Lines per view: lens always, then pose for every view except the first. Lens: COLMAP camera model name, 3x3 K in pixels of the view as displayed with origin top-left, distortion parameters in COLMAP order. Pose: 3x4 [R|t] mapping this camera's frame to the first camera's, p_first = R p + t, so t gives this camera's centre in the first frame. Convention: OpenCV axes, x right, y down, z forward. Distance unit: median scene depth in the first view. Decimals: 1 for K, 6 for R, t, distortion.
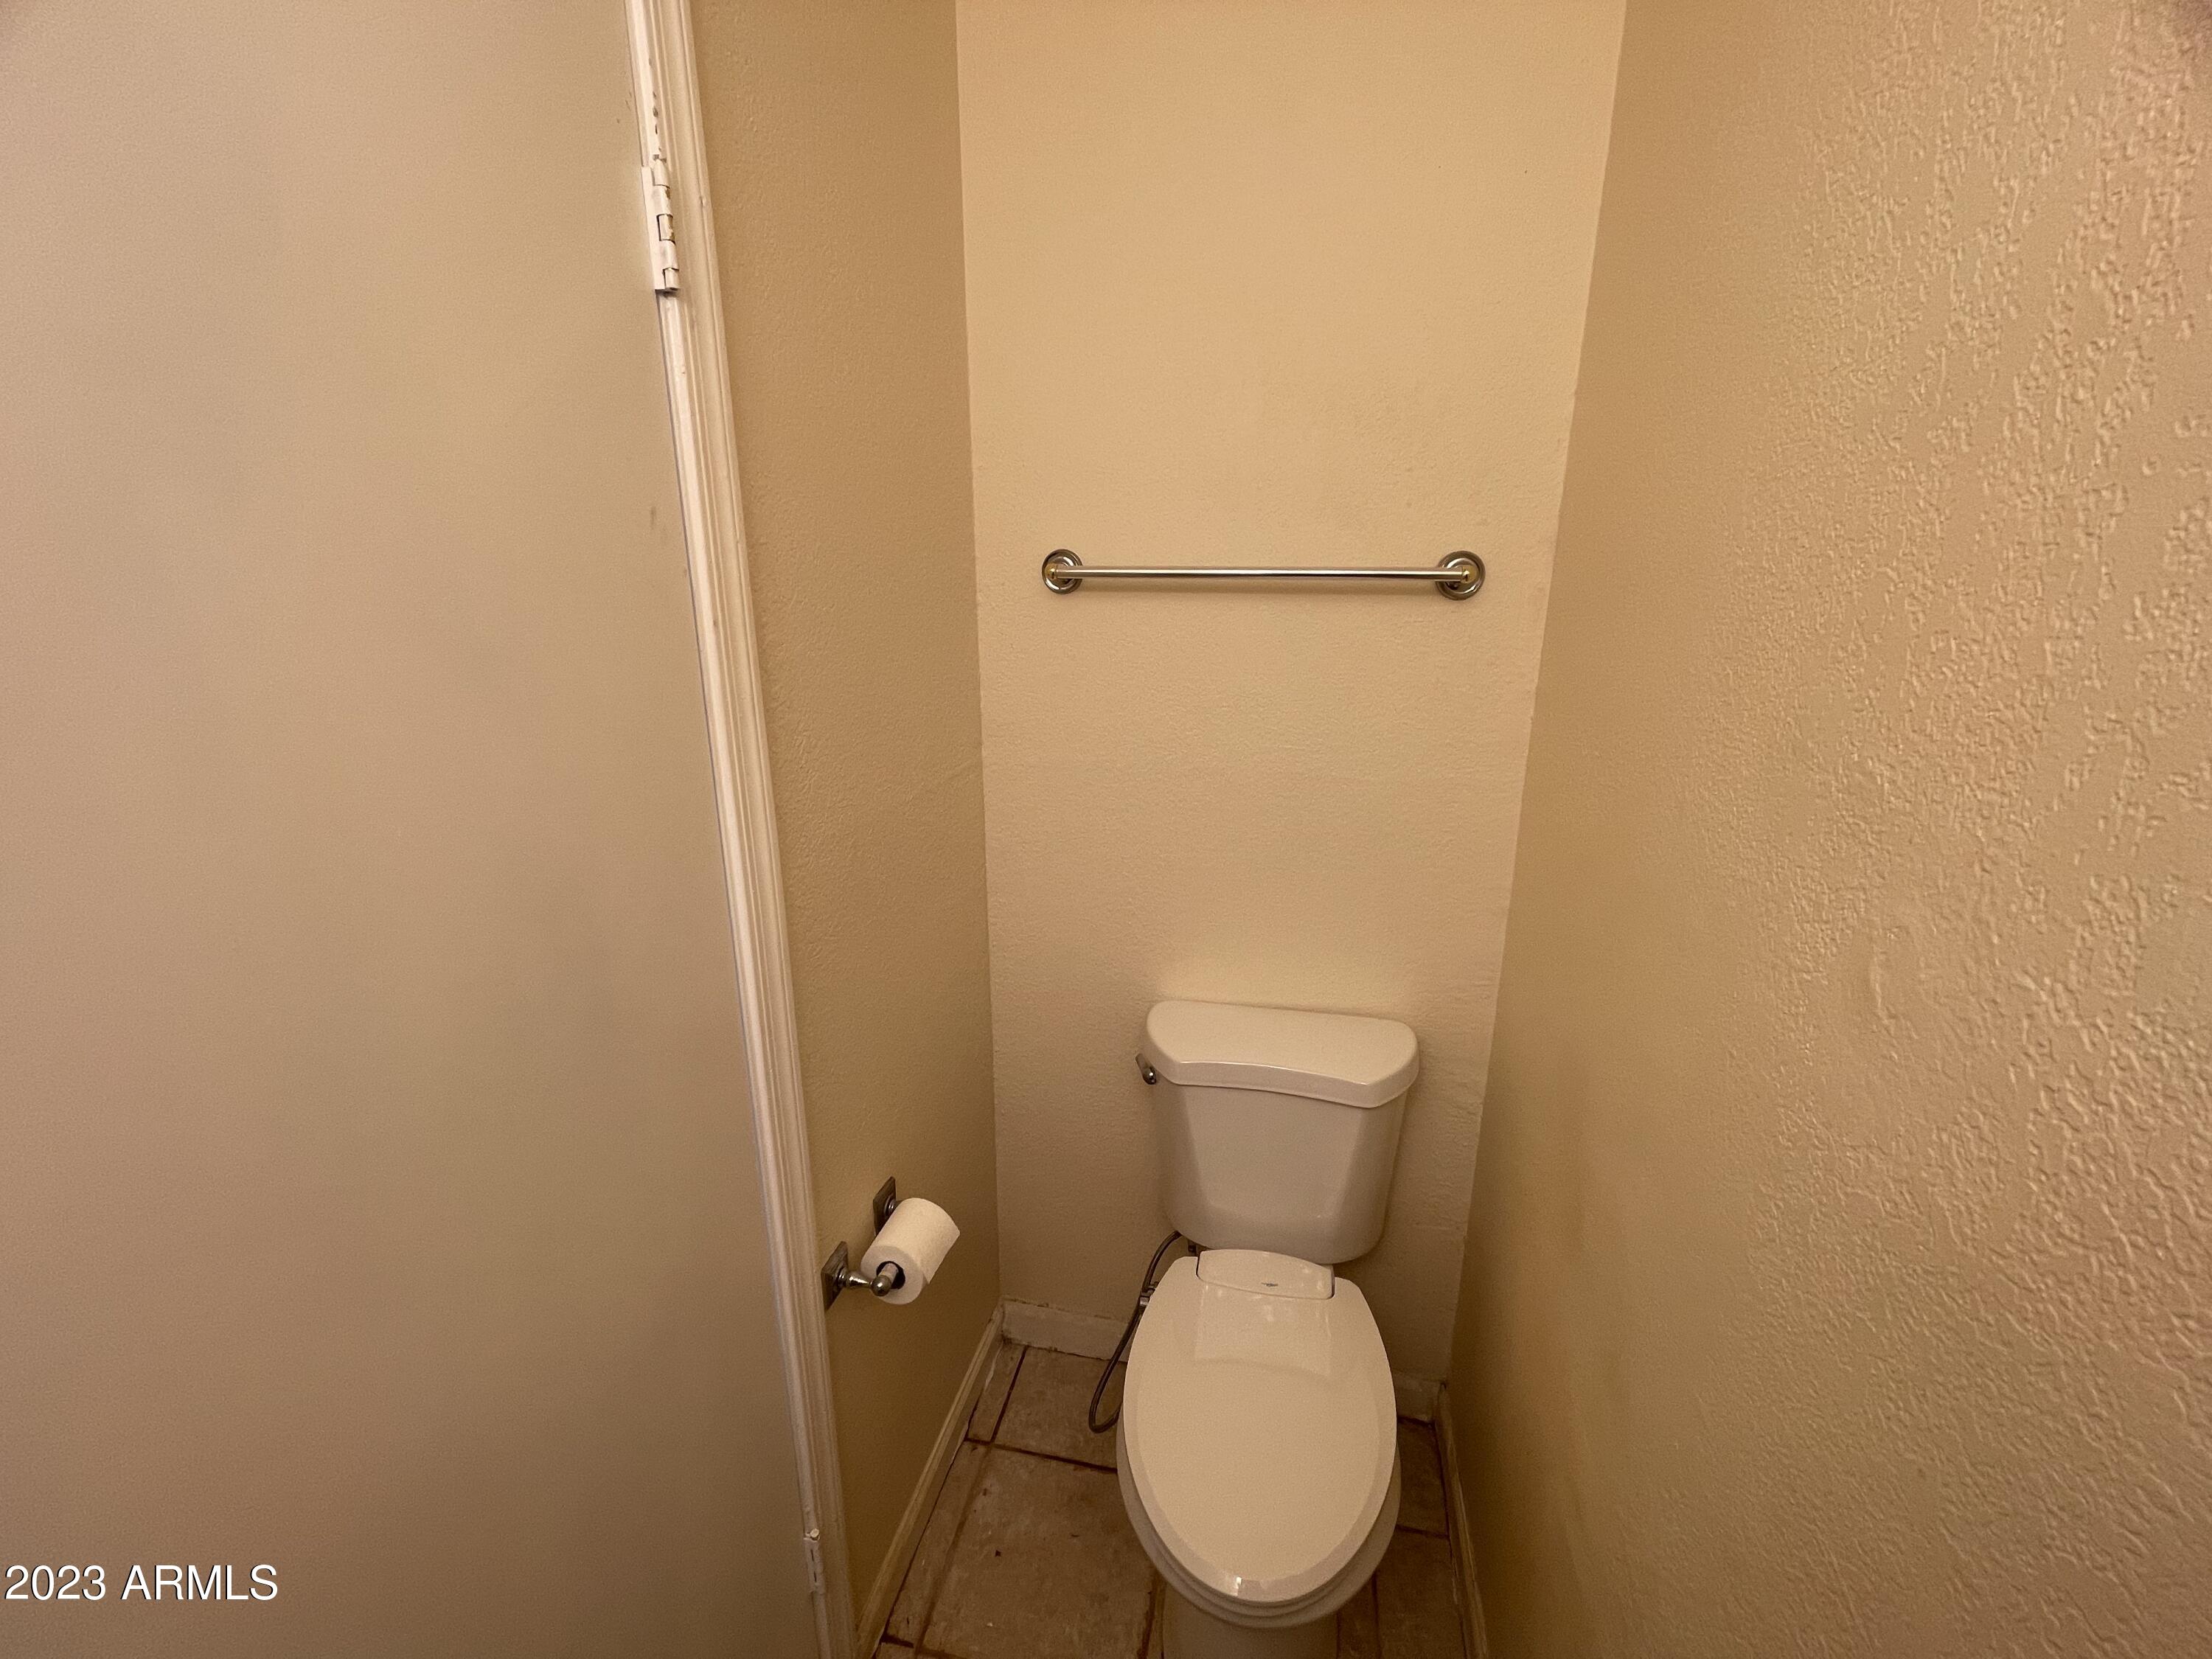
lens RADIAL K [[903.6, 0, 1105.8], [0, 903.6, 831.9], [0, 0, 1]] dist [-0.001533, -0.000579]
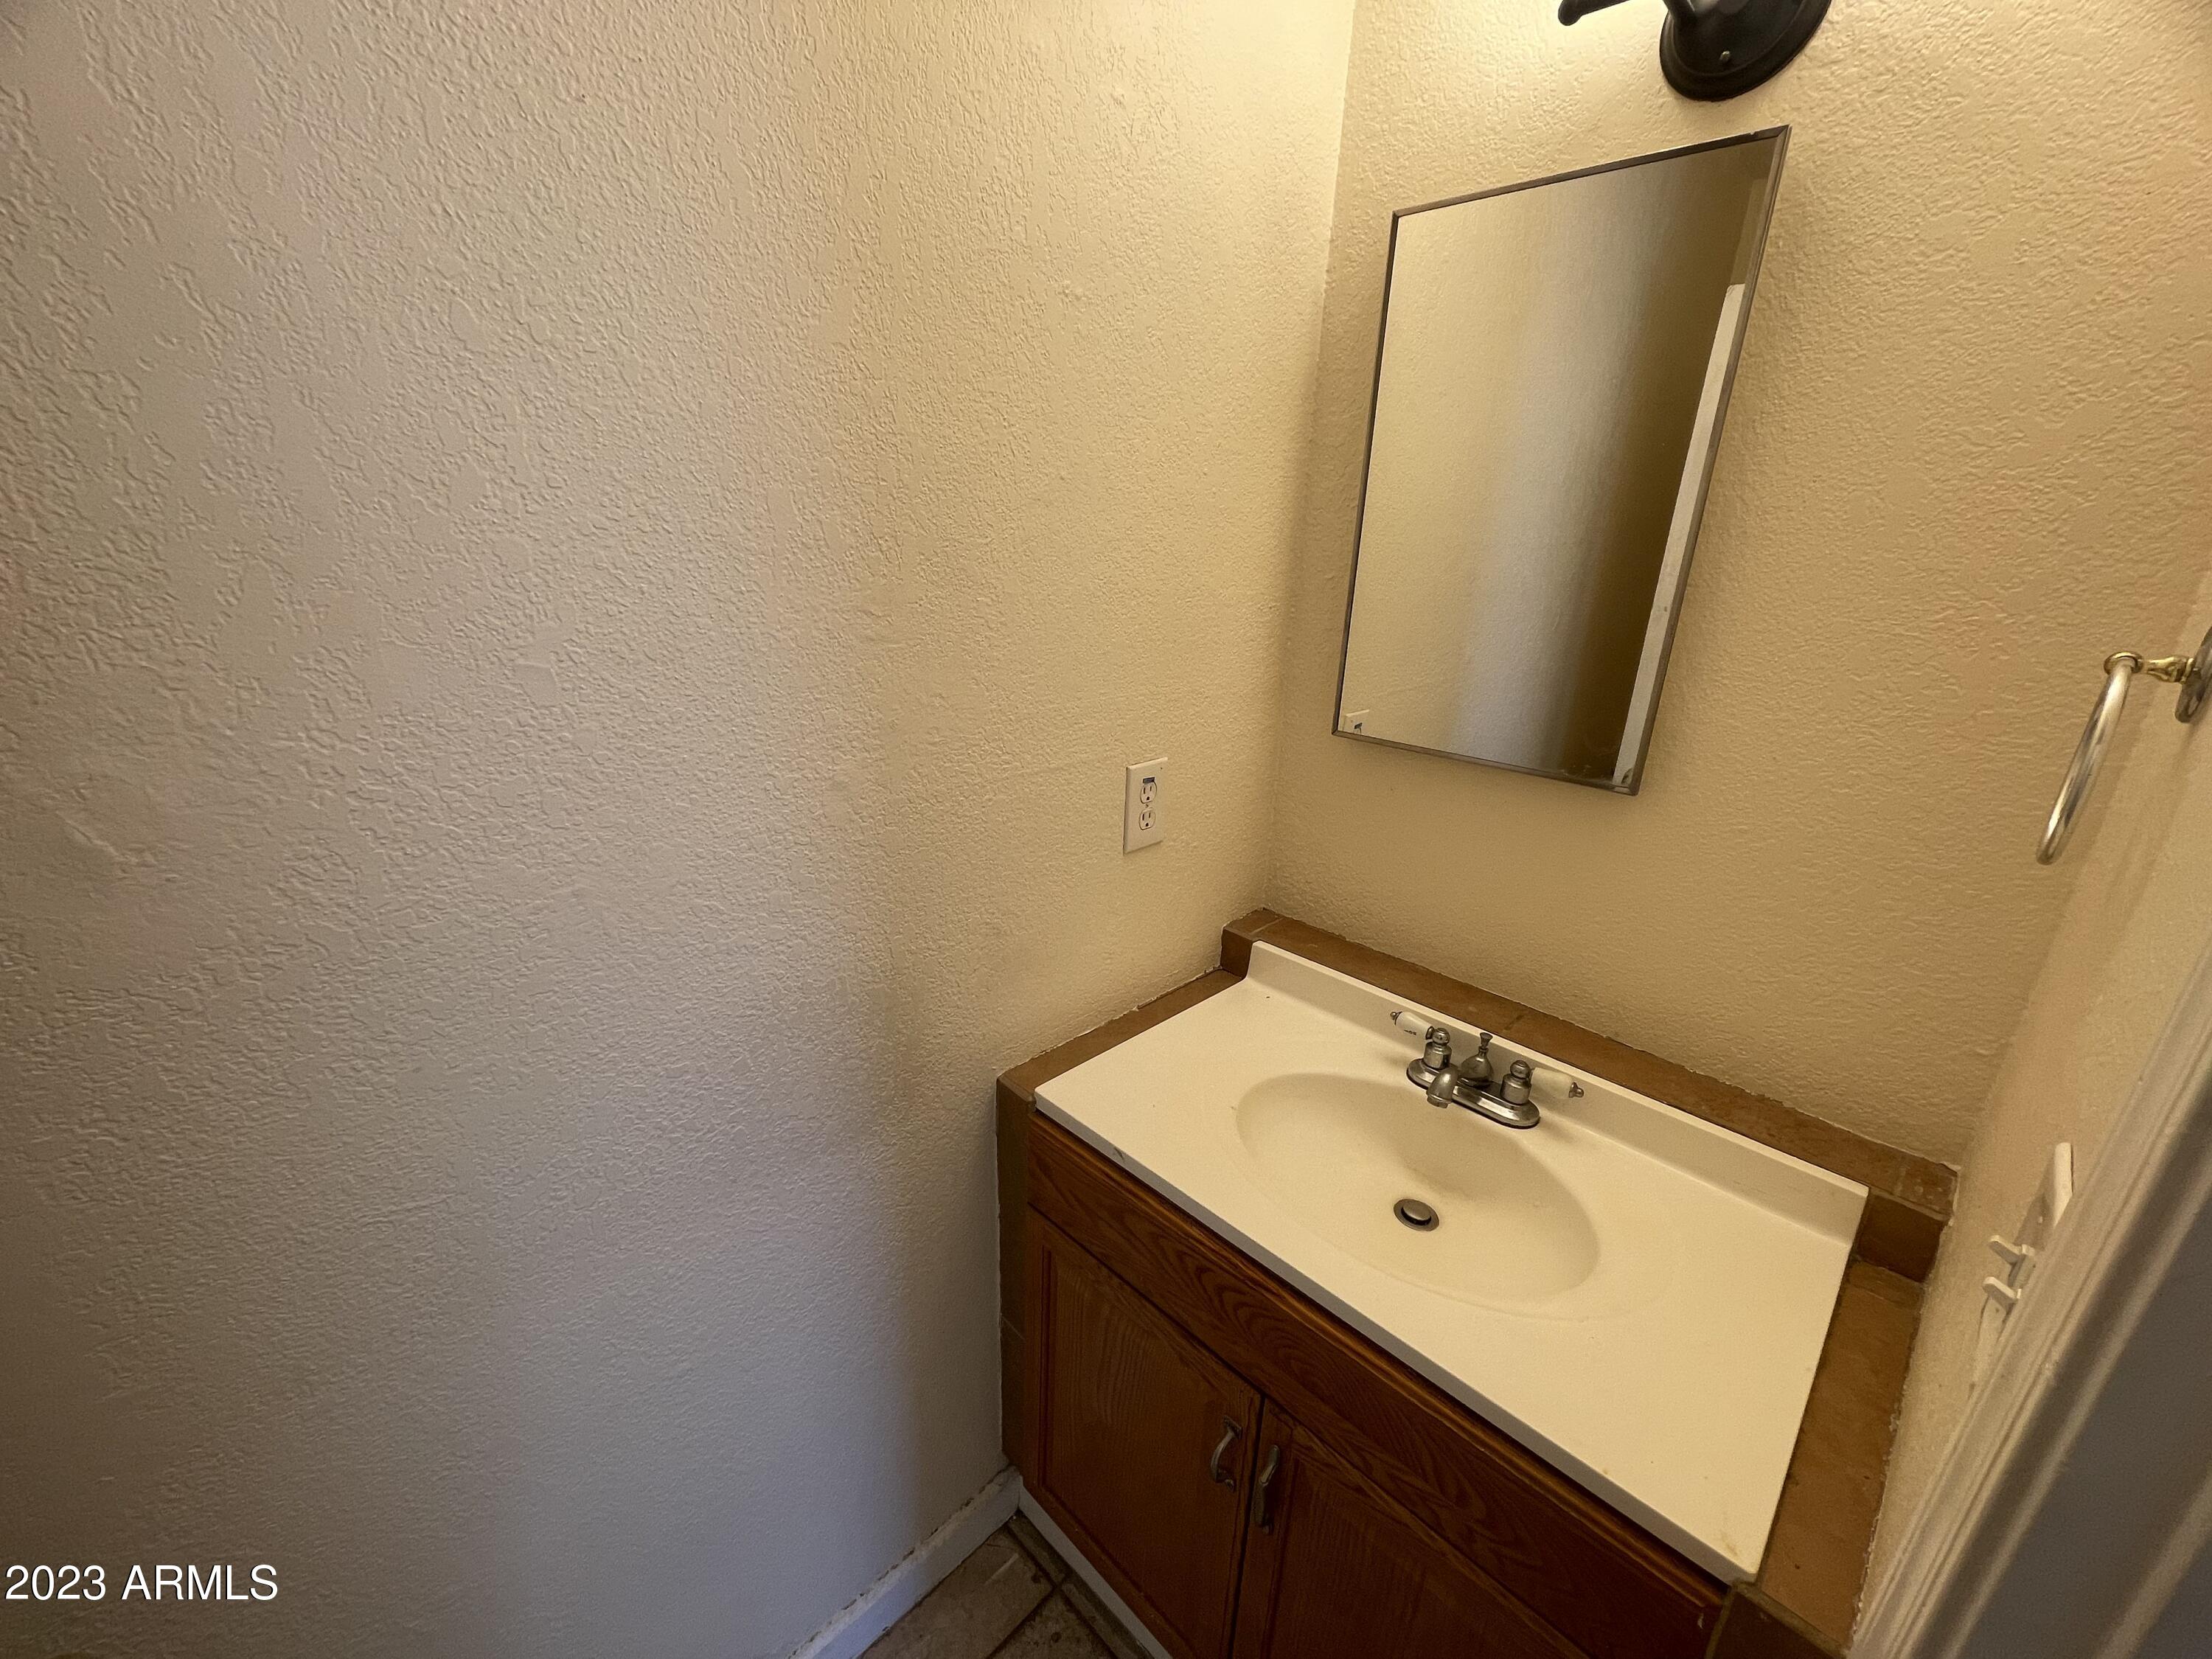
lens RADIAL K [[903.6, 0, 1103.5], [0, 903.6, 832.6], [0, 0, 1]] dist [-0.001533, -0.000579]
pose [[-0.841349, -0.208016, 0.498860, -0.868585], [0.106629, 0.840953, 0.530498, -0.357191], [-0.529870, 0.499527, -0.685354, 1.444698]]
